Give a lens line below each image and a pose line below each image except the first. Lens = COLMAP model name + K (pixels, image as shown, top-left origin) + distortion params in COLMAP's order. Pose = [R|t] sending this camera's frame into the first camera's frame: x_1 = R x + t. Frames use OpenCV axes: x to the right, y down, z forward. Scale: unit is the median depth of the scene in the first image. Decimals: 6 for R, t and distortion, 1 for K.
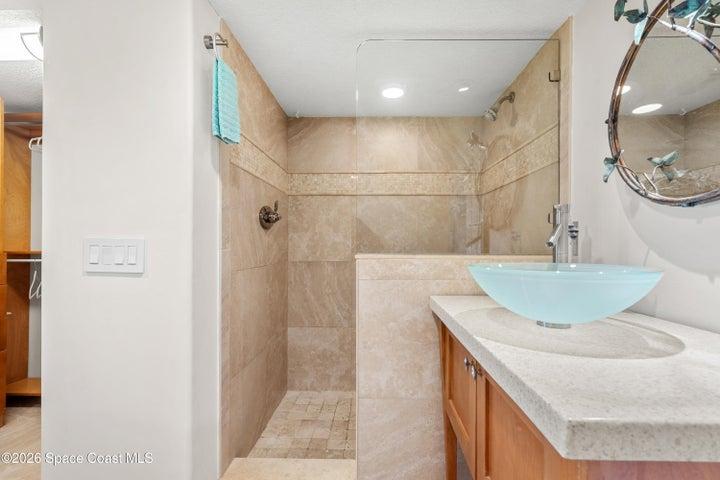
lens RADIAL K [[325.5, 0, 361.1], [0, 325.5, 244.3], [0, 0, 1]] dist [0.000358, 0.000750]
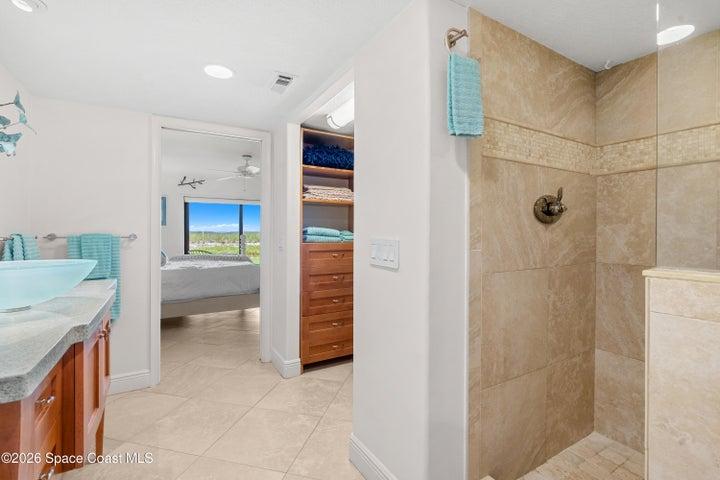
lens RADIAL K [[325.5, 0, 360.8], [0, 325.5, 233.8], [0, 0, 1]] dist [0.000358, 0.000750]
pose [[0.548001, 0.002170, -0.836475, 0.133027], [0.005090, 0.999969, 0.005929, -0.026322], [0.836462, -0.007507, 0.547973, 0.142760]]
